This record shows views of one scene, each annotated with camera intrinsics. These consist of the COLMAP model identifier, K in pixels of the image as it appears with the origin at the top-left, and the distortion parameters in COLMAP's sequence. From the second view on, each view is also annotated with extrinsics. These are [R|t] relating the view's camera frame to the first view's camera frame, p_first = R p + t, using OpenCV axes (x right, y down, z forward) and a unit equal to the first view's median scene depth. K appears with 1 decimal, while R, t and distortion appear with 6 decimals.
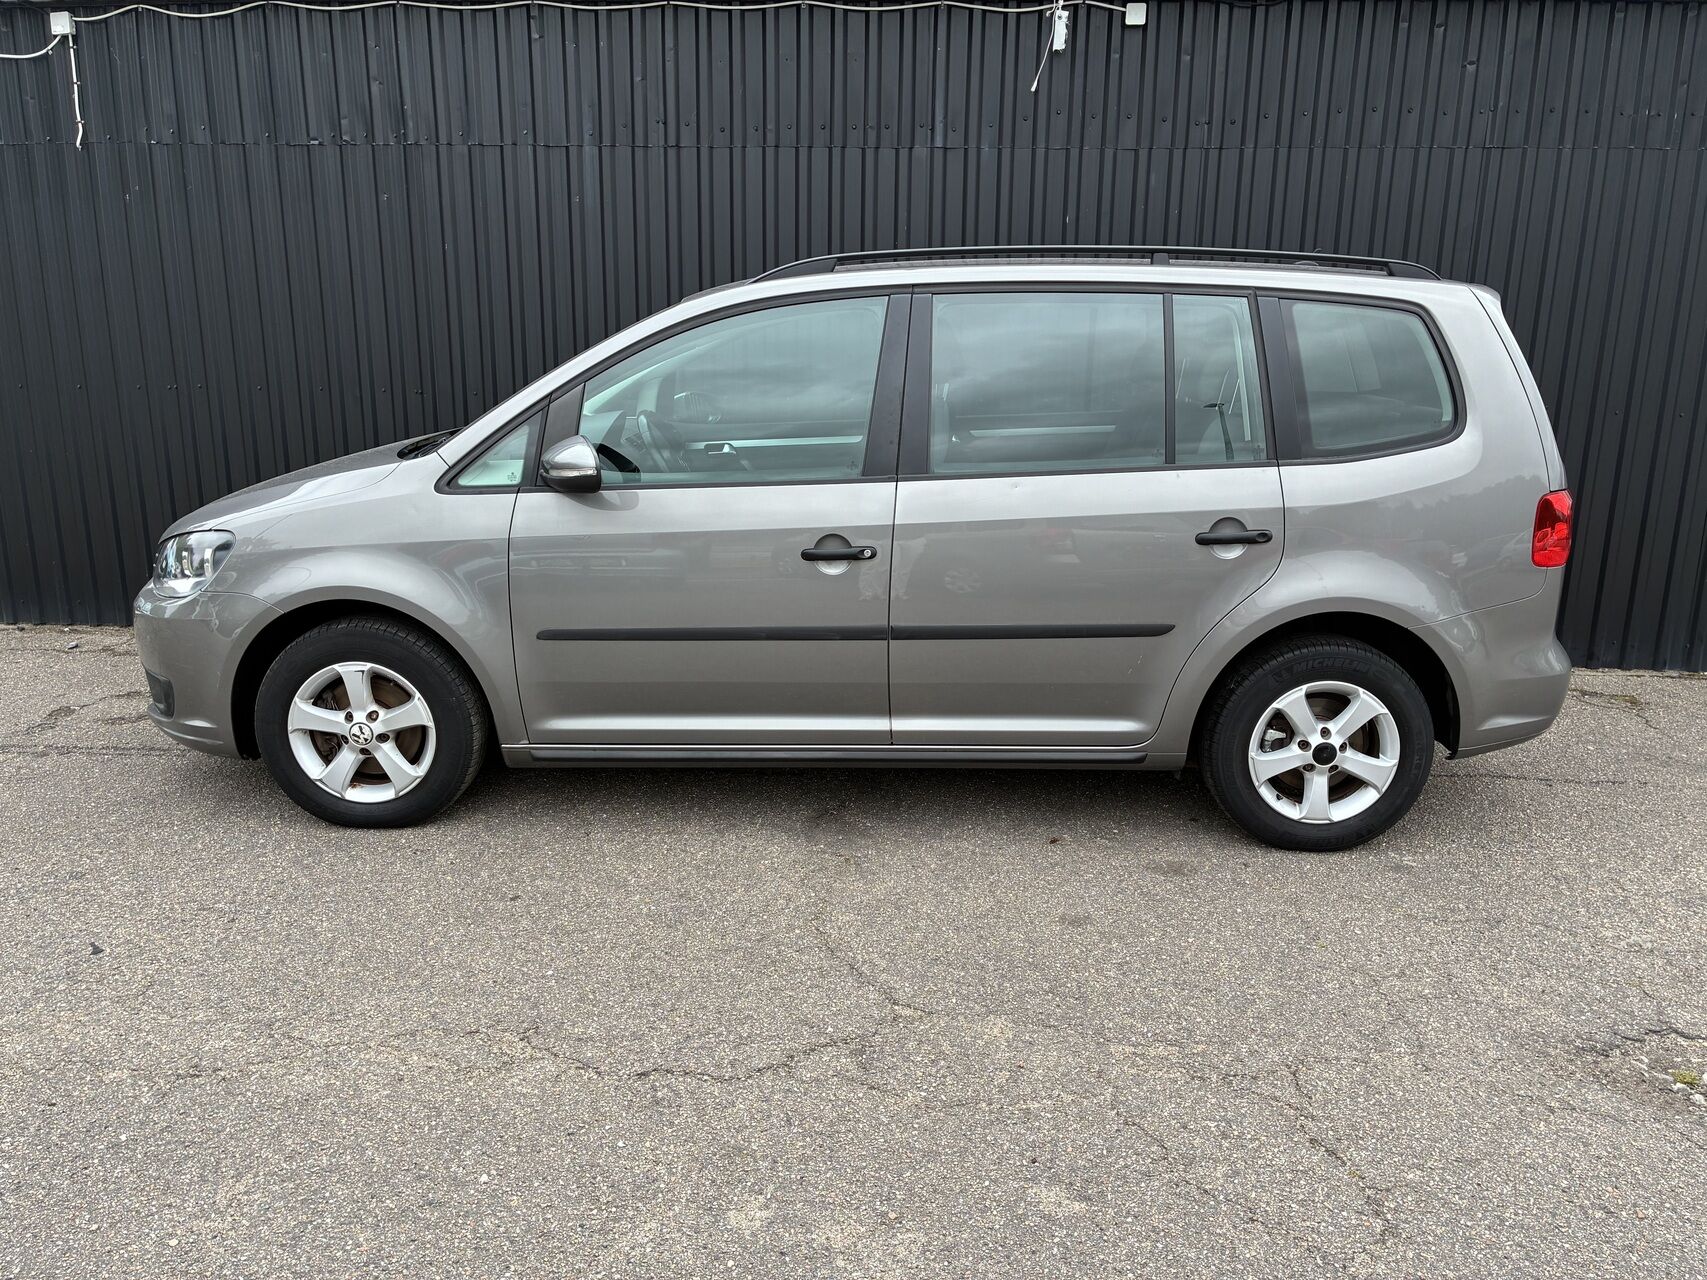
lens RADIAL K [[1302.6, 0, 859.9], [0, 1302.6, 635.2], [0, 0, 1]] dist [0.037237, -0.044250]
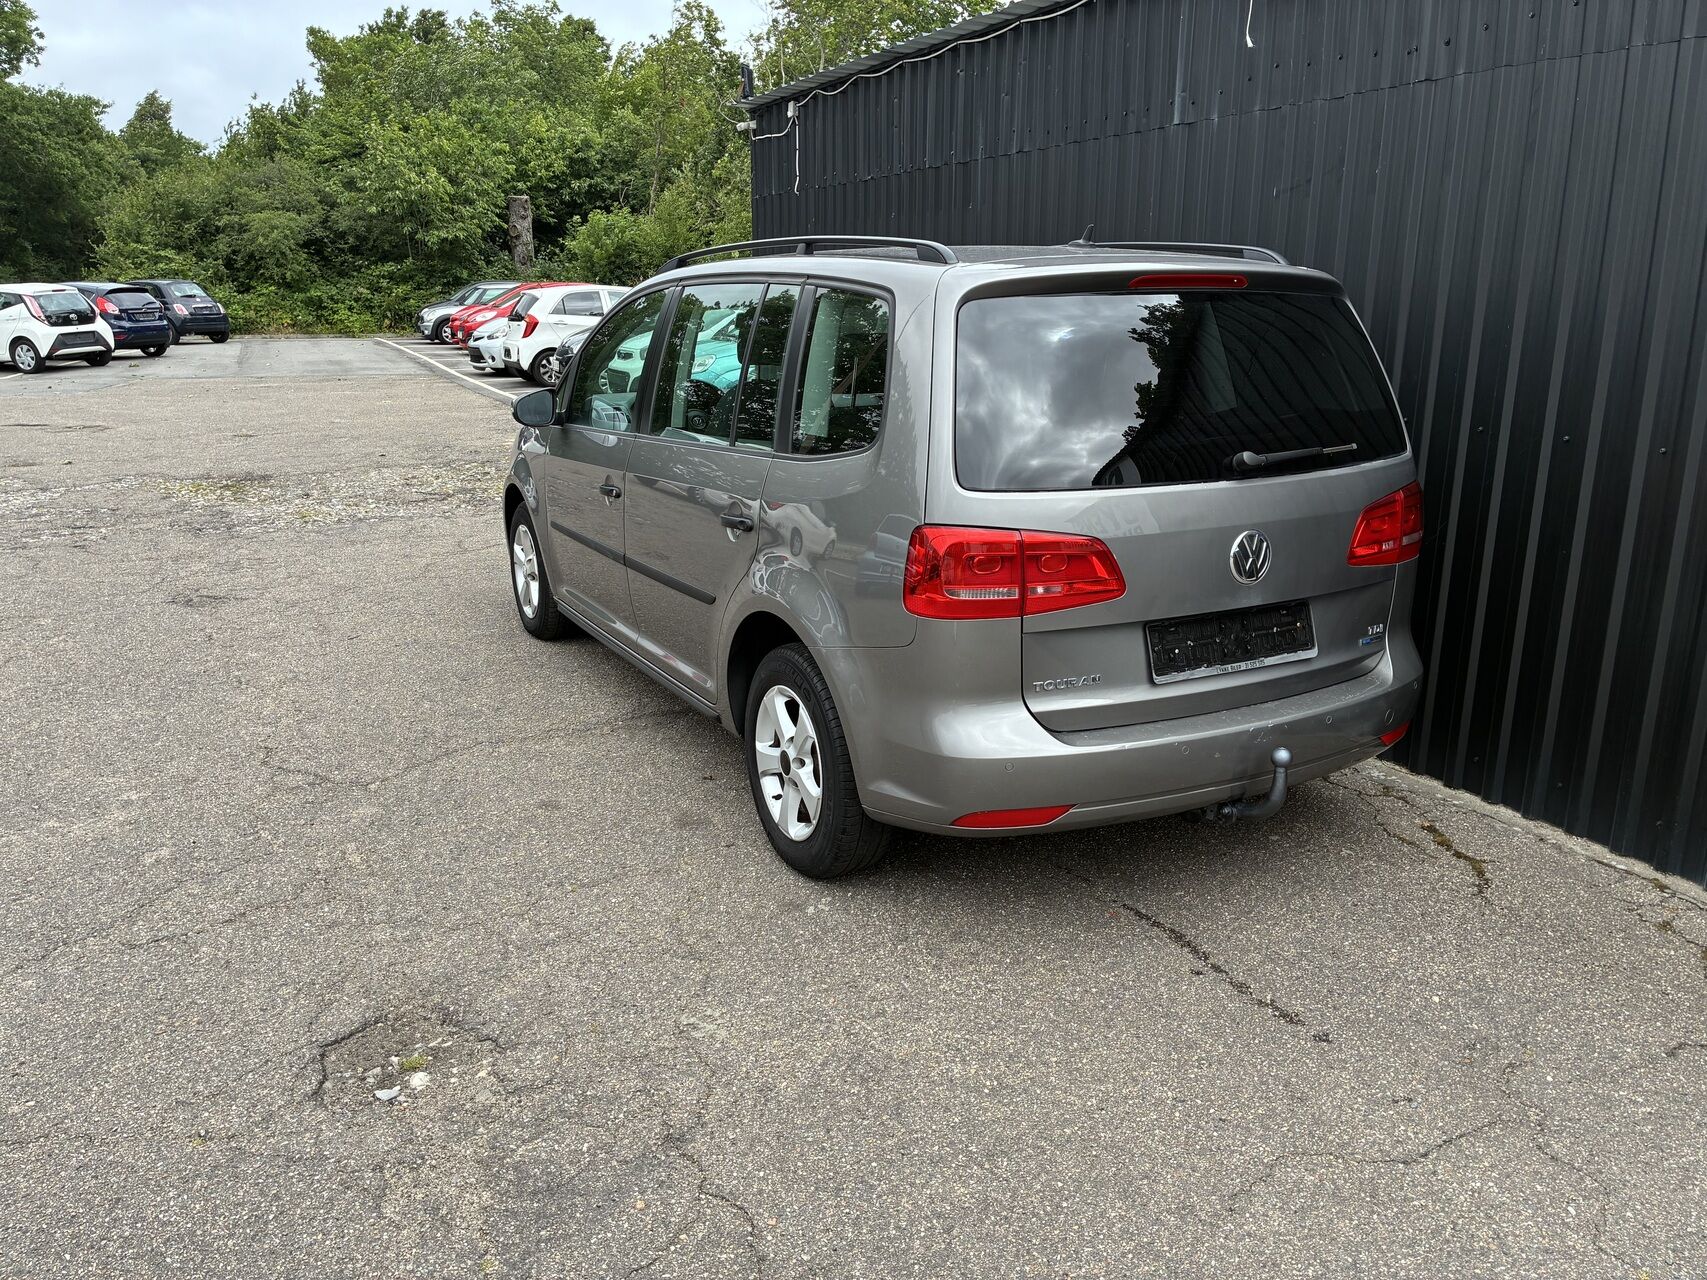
lens RADIAL K [[1302.6, 0, 862.1], [0, 1302.6, 640.1], [0, 0, 1]] dist [0.037237, -0.044250]
pose [[0.489437, 0.216469, -0.844744, 1.148402], [-0.210851, 0.969334, 0.126230, -0.126606], [0.846164, 0.116334, 0.520071, 0.532558]]
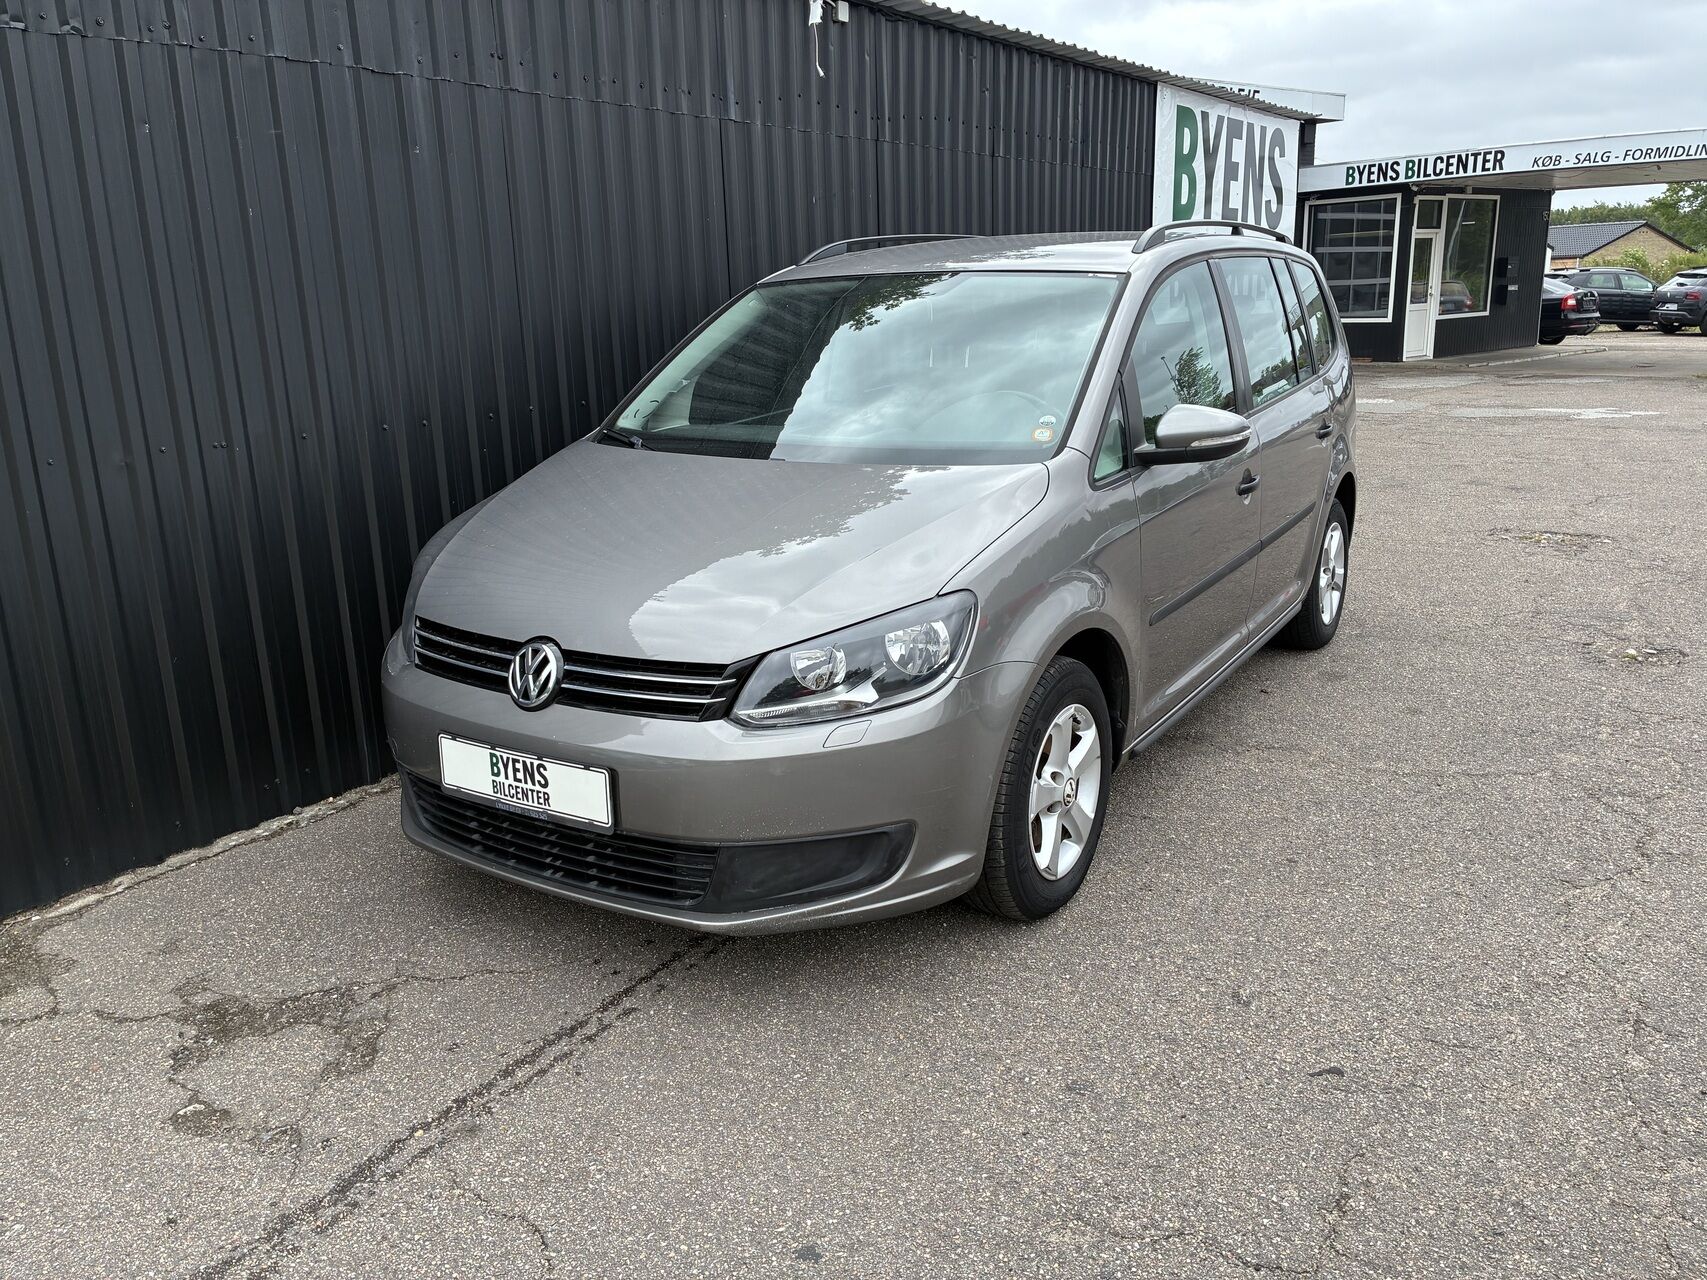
lens RADIAL K [[1302.6, 0, 861.6], [0, 1302.6, 632.8], [0, 0, 1]] dist [0.037237, -0.044250]
pose [[0.508157, -0.243950, 0.825993, -1.111950], [0.243655, 0.960588, 0.133802, -0.166734], [-0.826080, 0.133265, 0.547569, 0.635233]]
